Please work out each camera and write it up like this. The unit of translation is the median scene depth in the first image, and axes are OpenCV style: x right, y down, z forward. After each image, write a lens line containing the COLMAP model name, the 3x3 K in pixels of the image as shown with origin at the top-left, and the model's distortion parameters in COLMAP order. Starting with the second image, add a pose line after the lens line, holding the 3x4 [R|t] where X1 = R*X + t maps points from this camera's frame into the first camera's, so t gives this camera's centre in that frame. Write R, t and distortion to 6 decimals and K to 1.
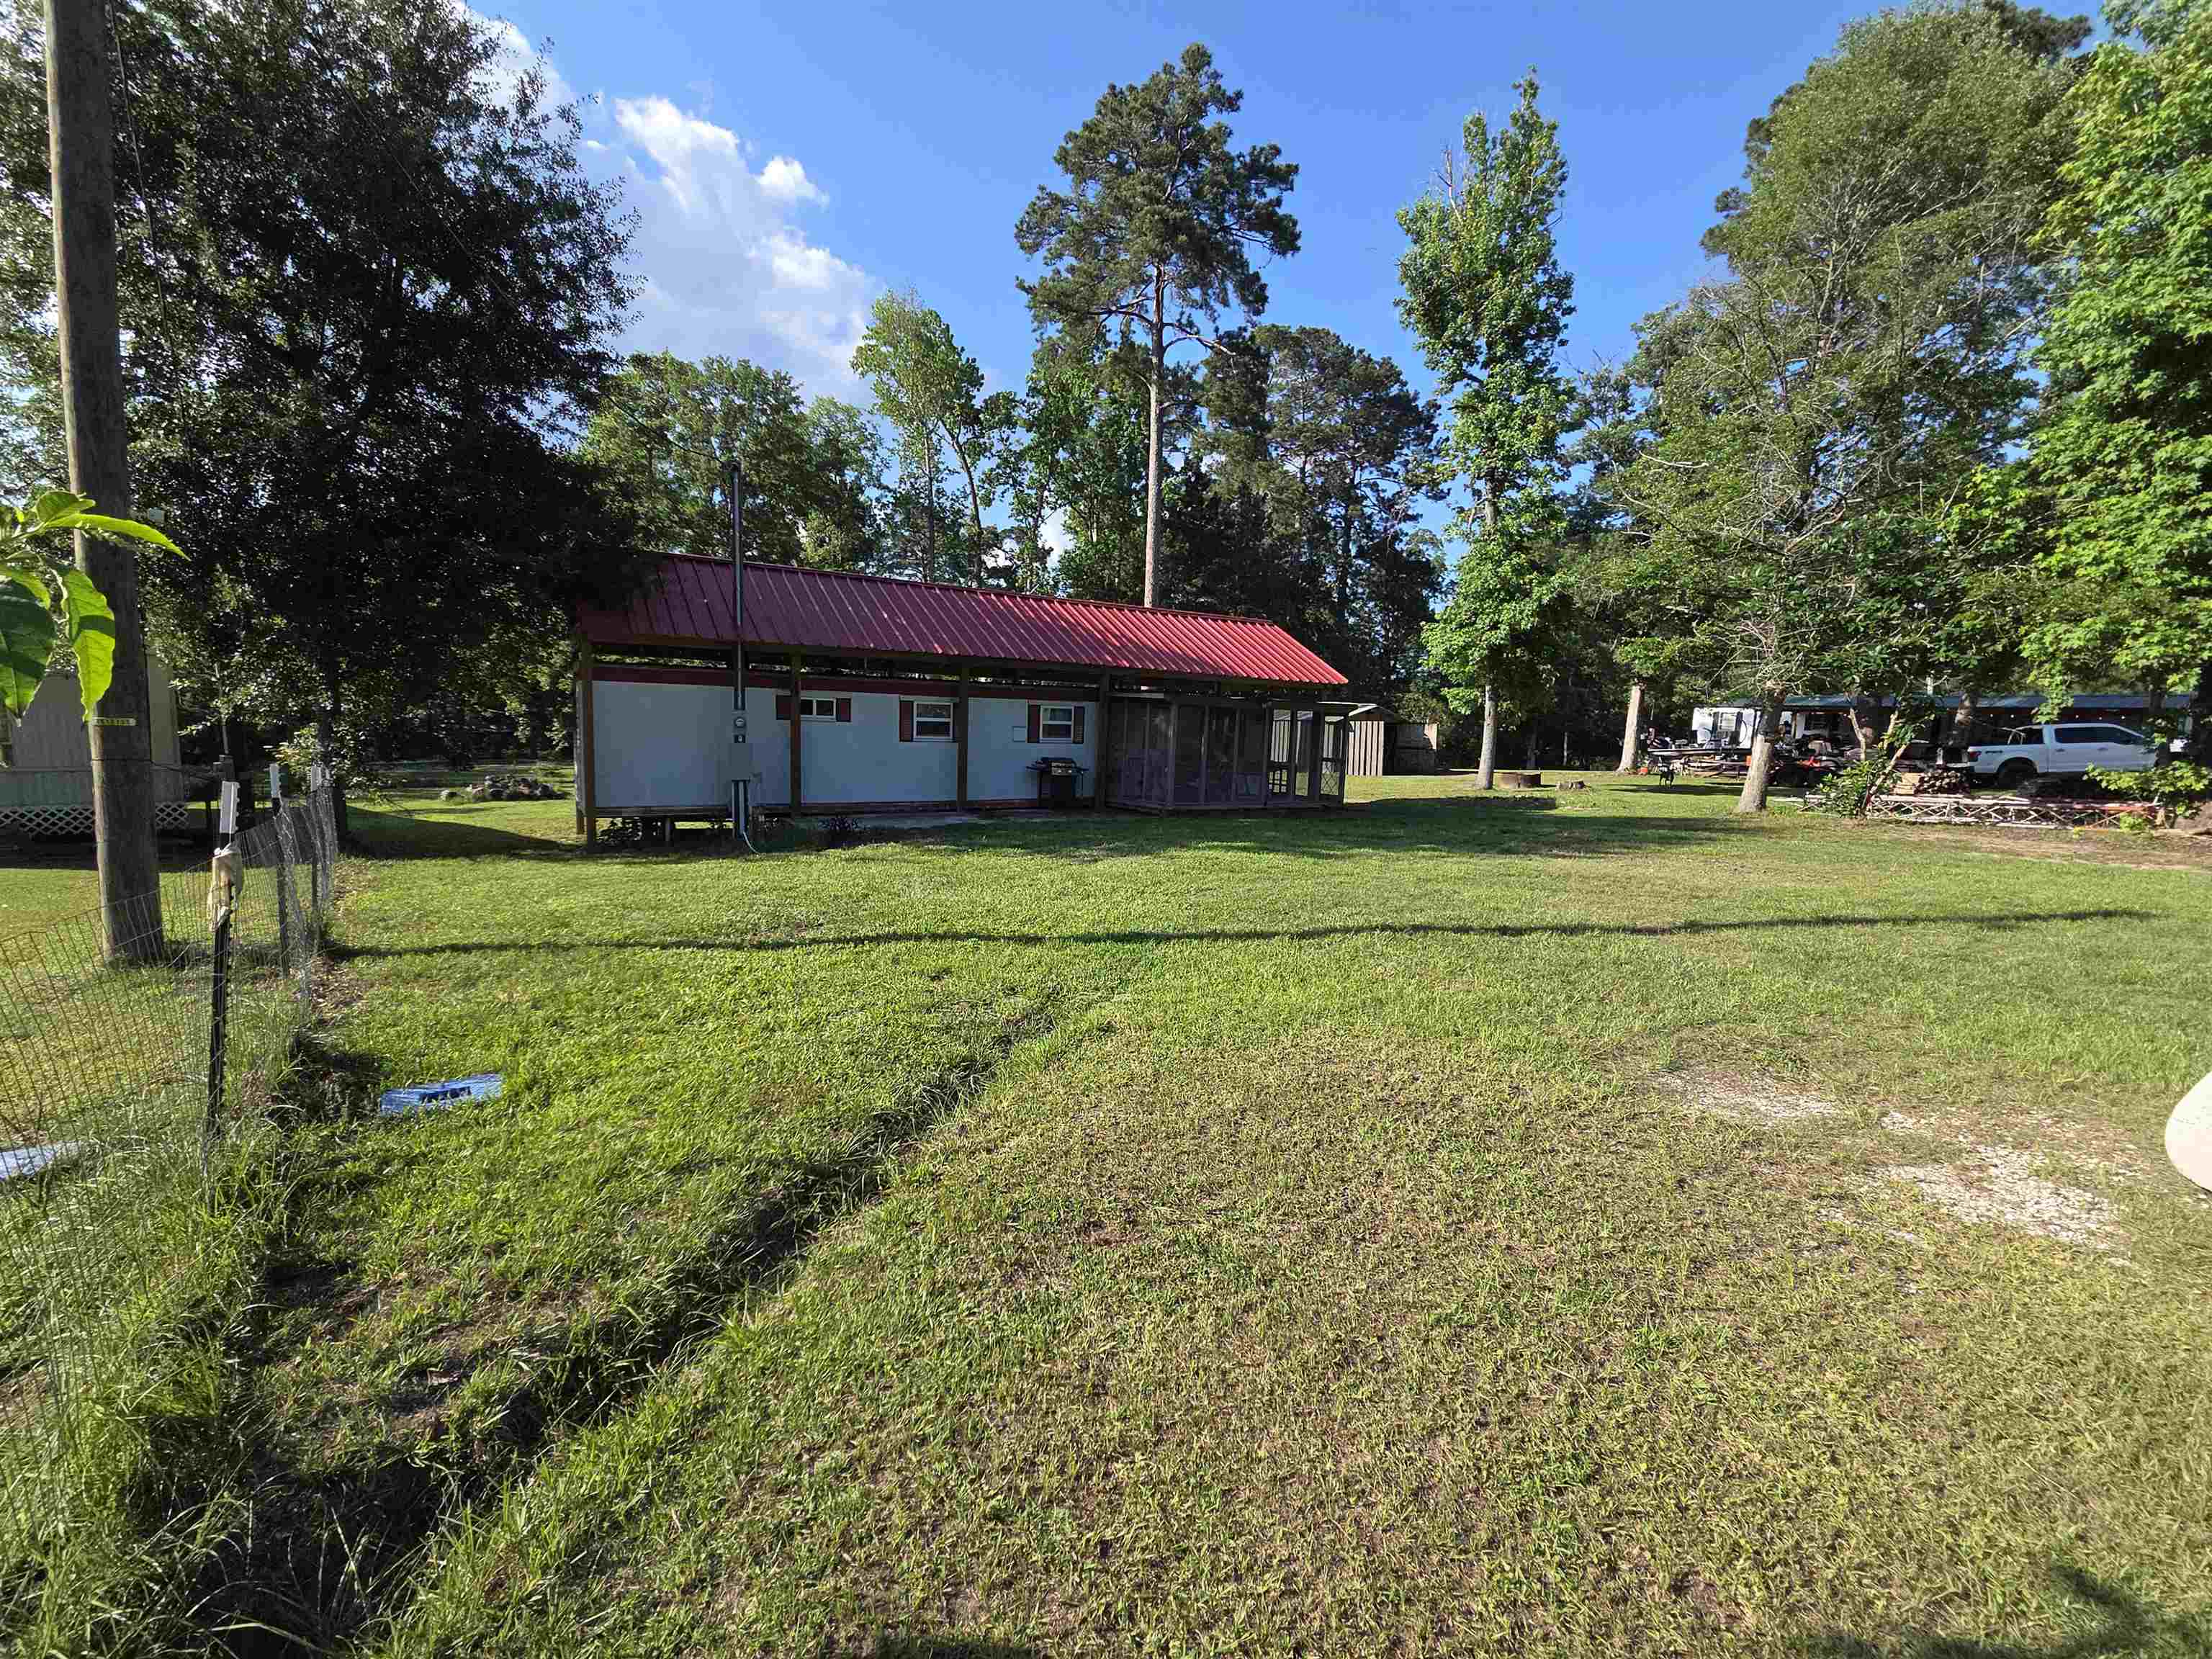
lens RADIAL K [[903.5, 0, 1084.6], [0, 903.5, 832.3], [0, 0, 1]] dist [0.003442, -0.000449]
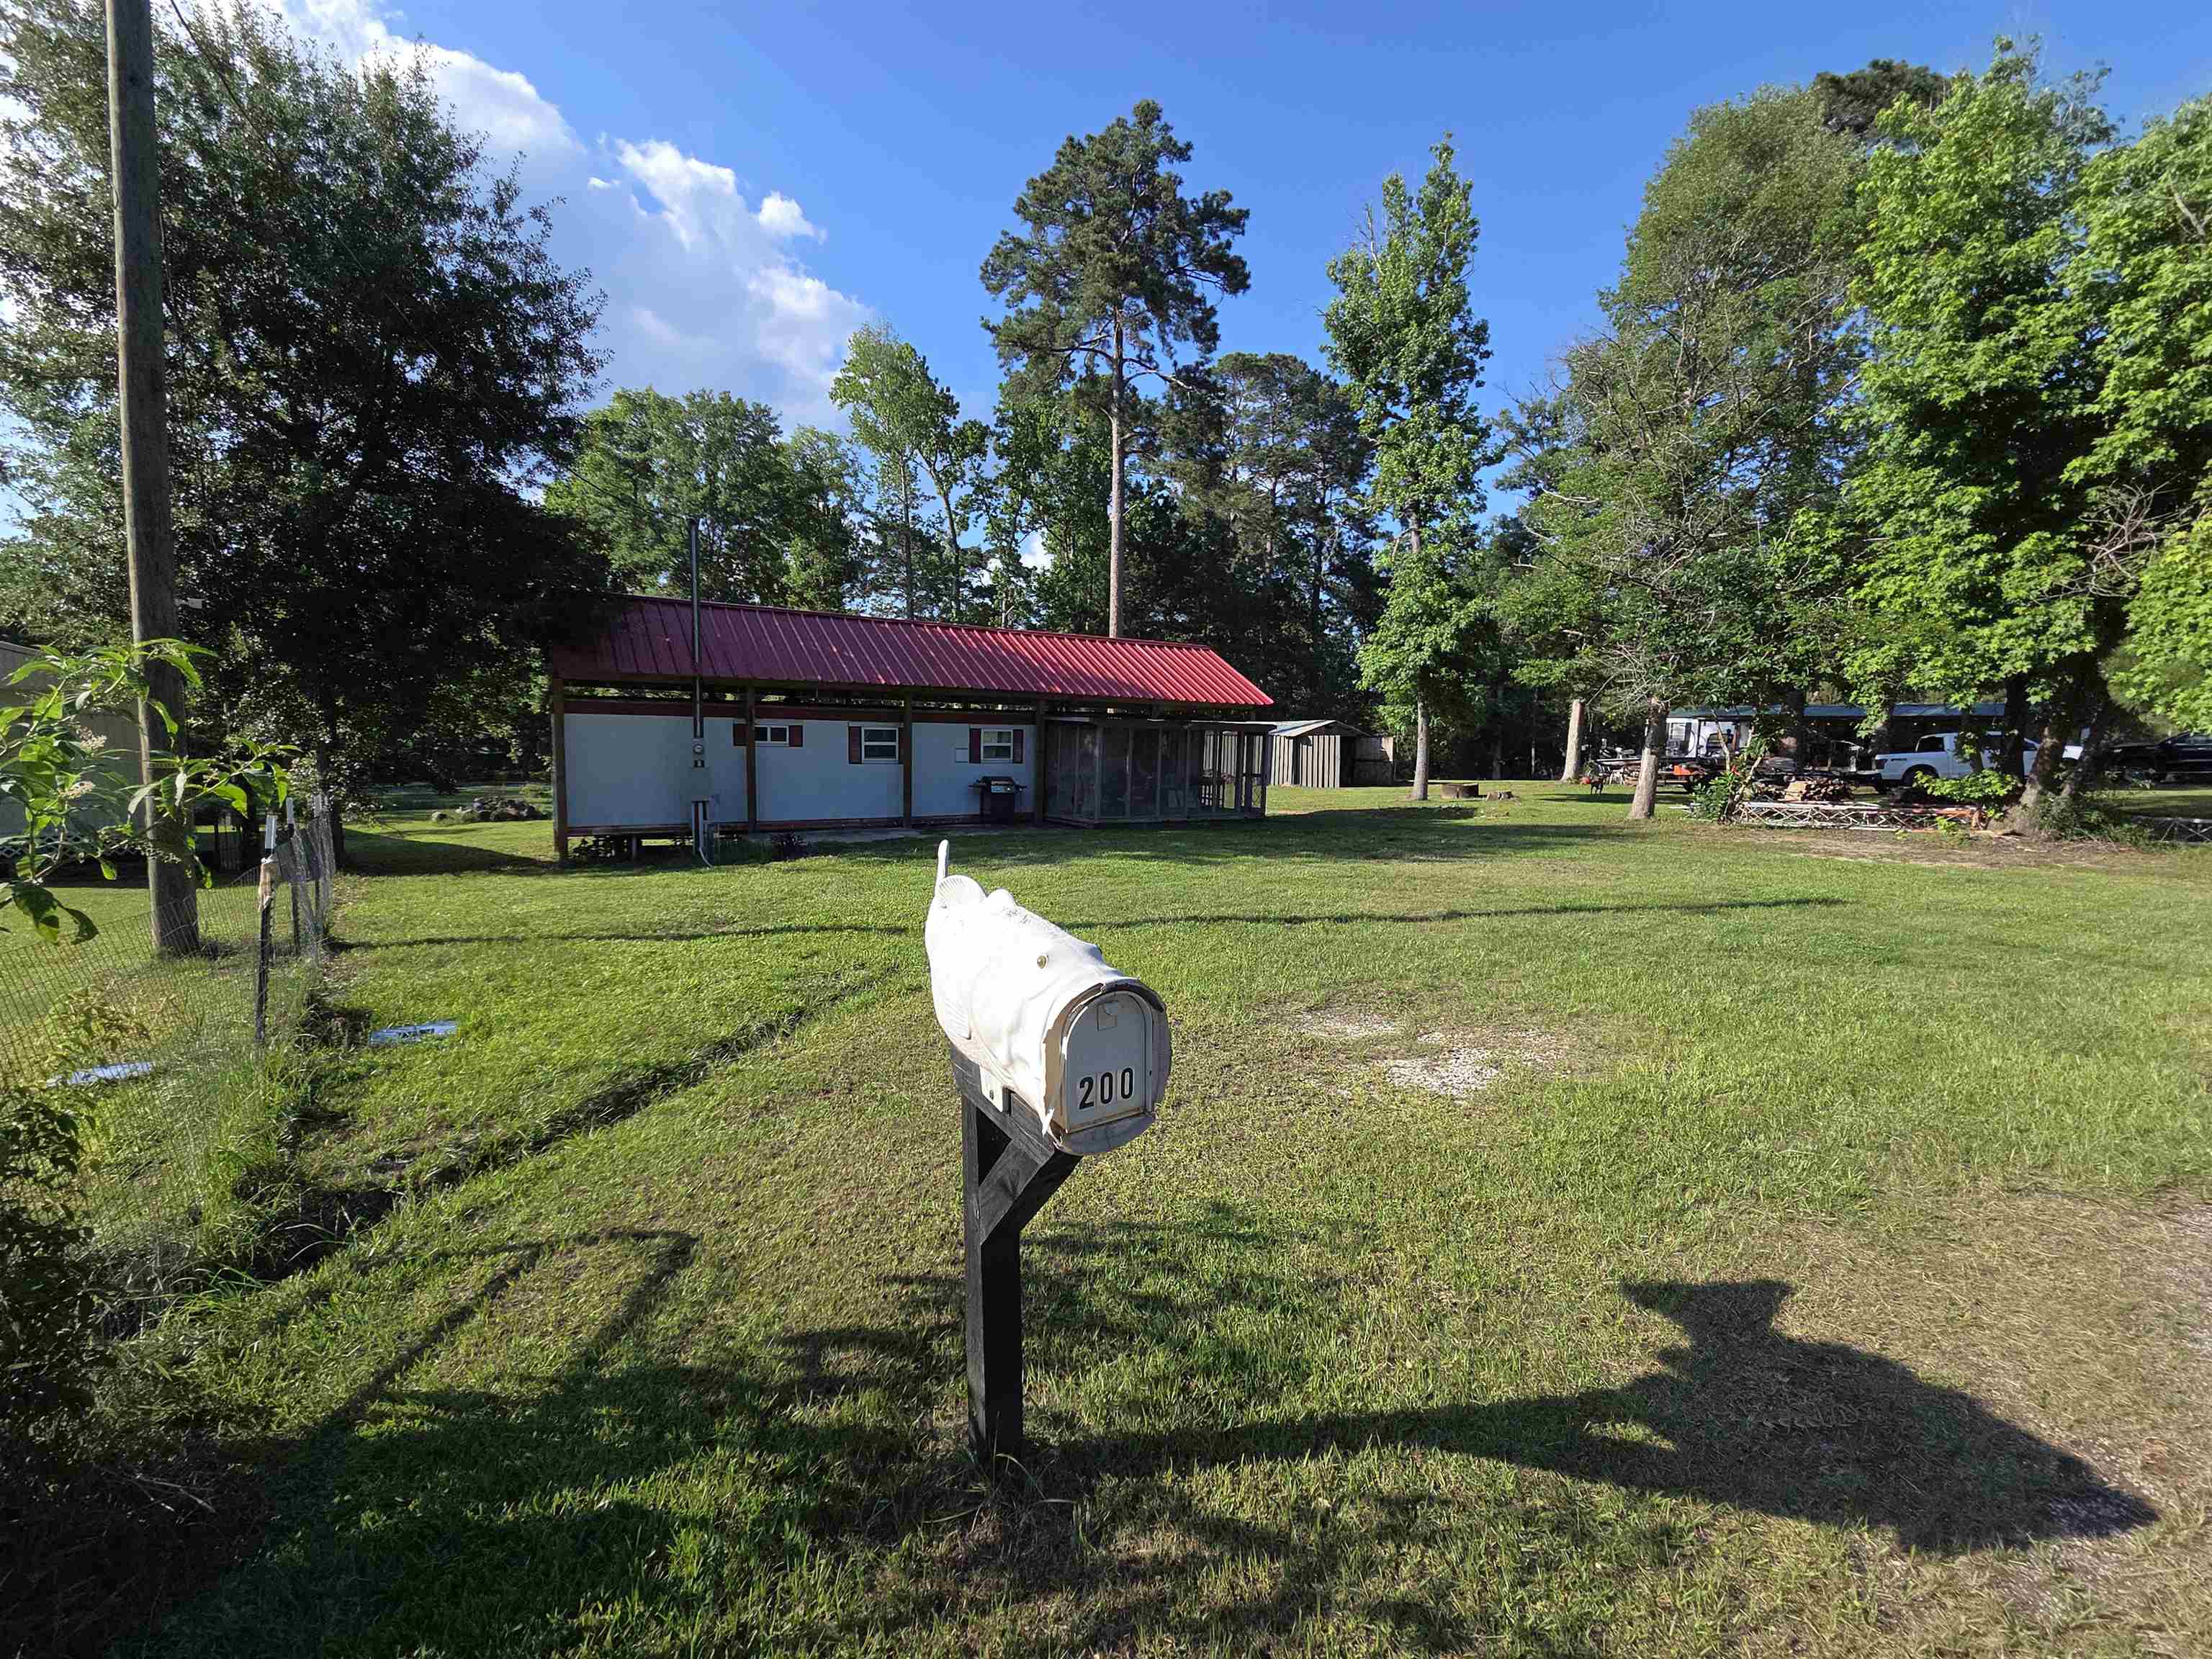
lens RADIAL K [[903.5, 0, 1084.6], [0, 903.5, 832.3], [0, 0, 1]] dist [0.003442, -0.000449]
pose [[0.999925, -0.011593, 0.003842, 0.072244], [0.011649, 0.999822, -0.014851, 0.002143], [-0.003670, 0.014895, 0.999882, -0.090837]]
